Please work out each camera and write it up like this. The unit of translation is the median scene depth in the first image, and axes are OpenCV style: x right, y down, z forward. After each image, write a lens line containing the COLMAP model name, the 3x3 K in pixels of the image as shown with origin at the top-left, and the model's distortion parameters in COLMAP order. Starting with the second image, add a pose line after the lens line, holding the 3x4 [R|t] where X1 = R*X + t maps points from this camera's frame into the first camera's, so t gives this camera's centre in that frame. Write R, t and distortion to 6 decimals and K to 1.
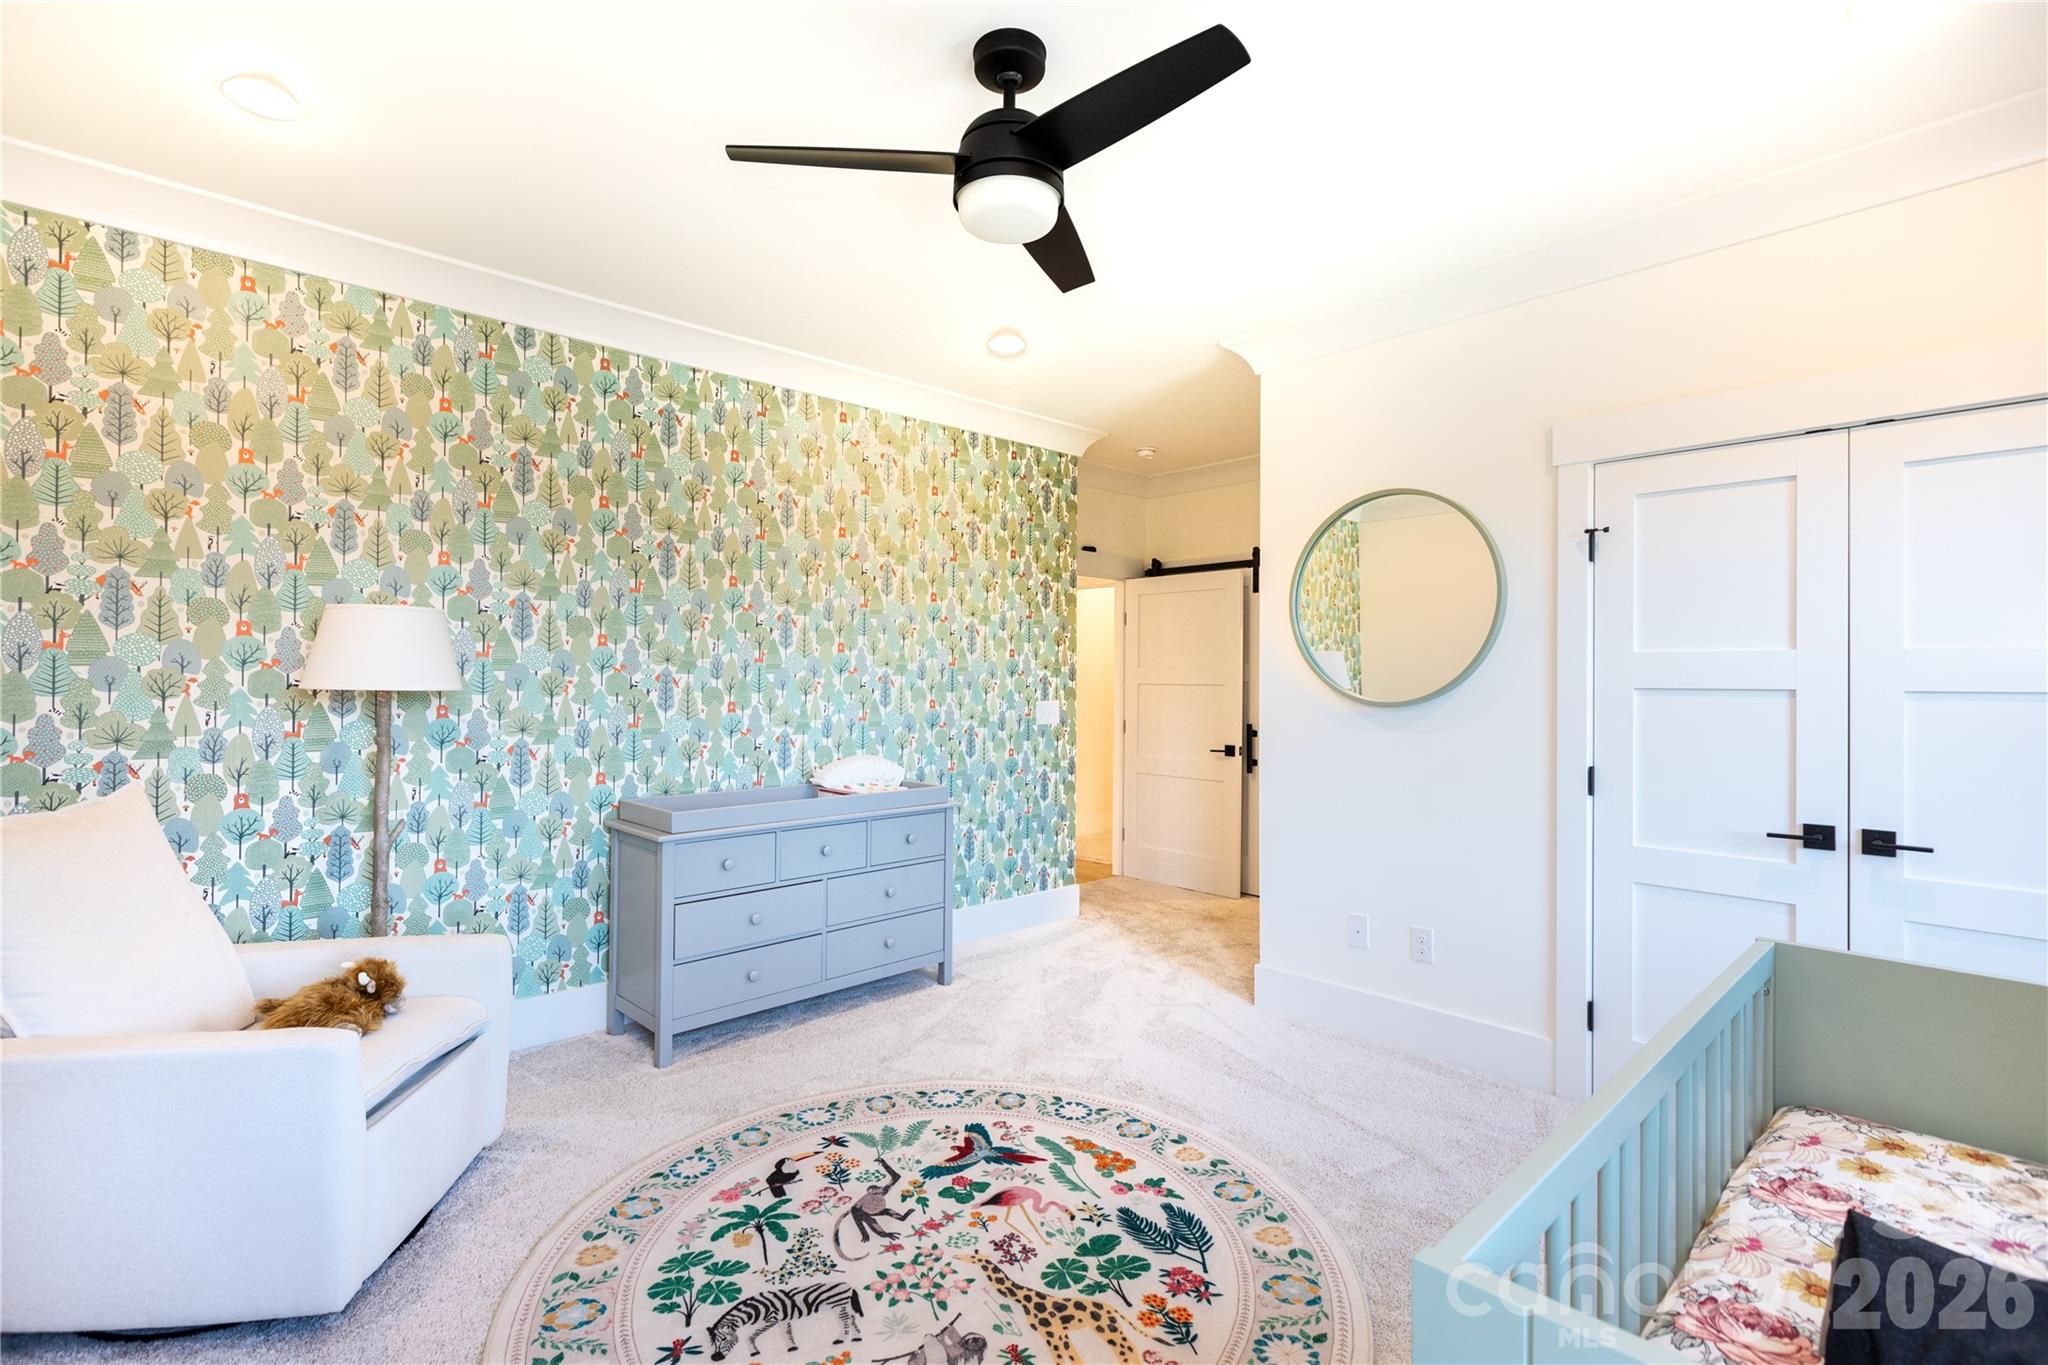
lens RADIAL K [[909.2, 0, 1023.6], [0, 909.2, 677.4], [0, 0, 1]] dist [-0.000397, -0.002005]
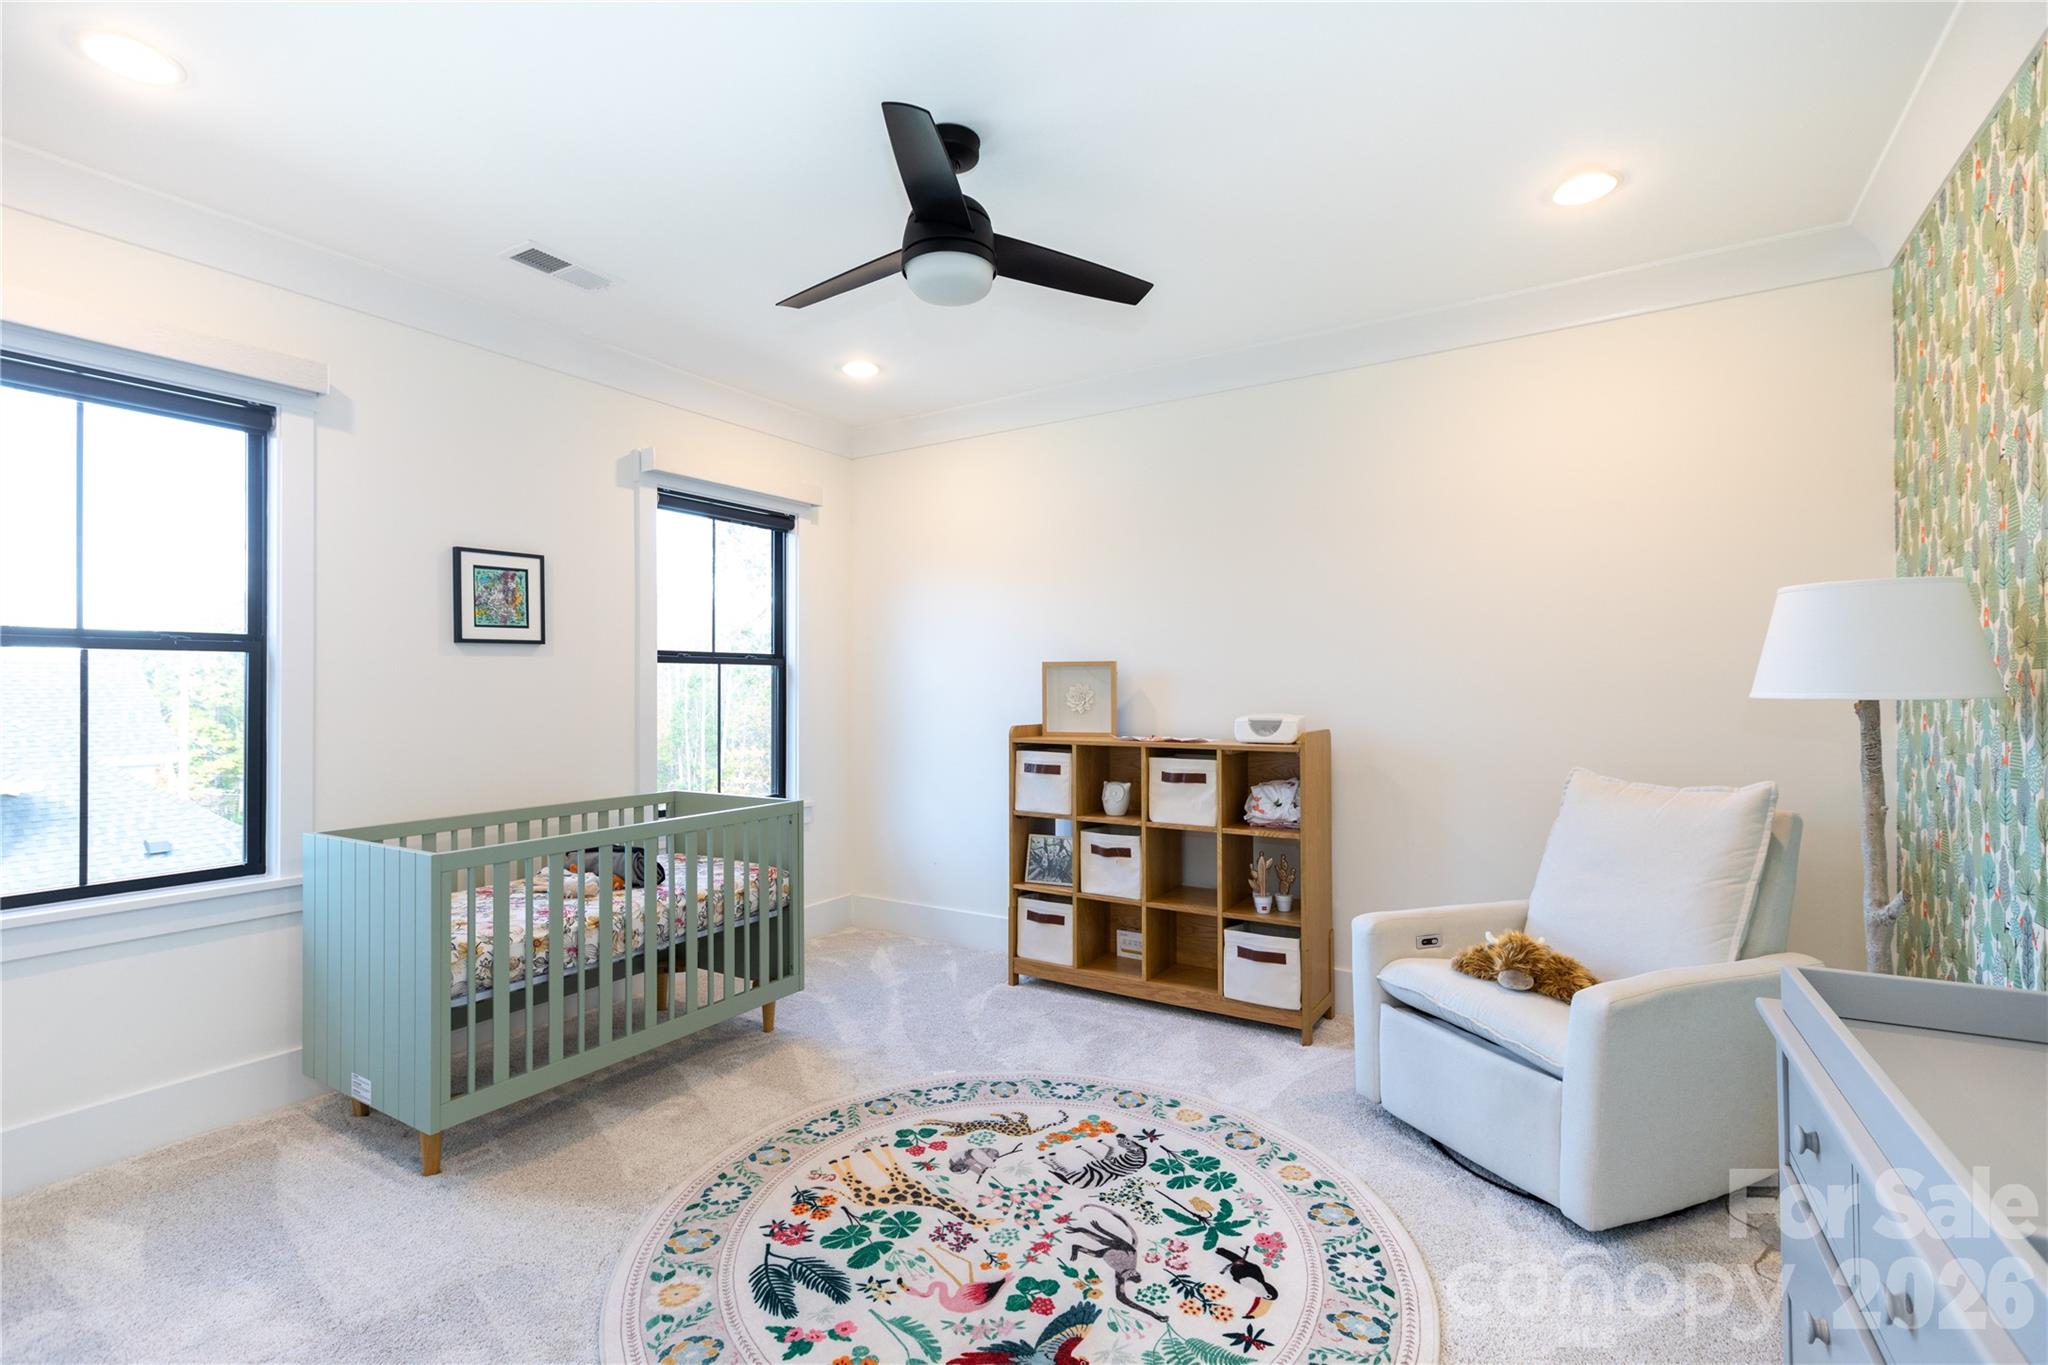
lens RADIAL K [[909.2, 0, 1022.8], [0, 909.2, 682.0], [0, 0, 1]] dist [-0.000397, -0.002005]
pose [[-0.964988, -0.003749, -0.262267, 0.186260], [-0.001303, 0.999954, -0.009502, 0.002956], [0.262291, -0.008828, -0.964949, 2.025666]]
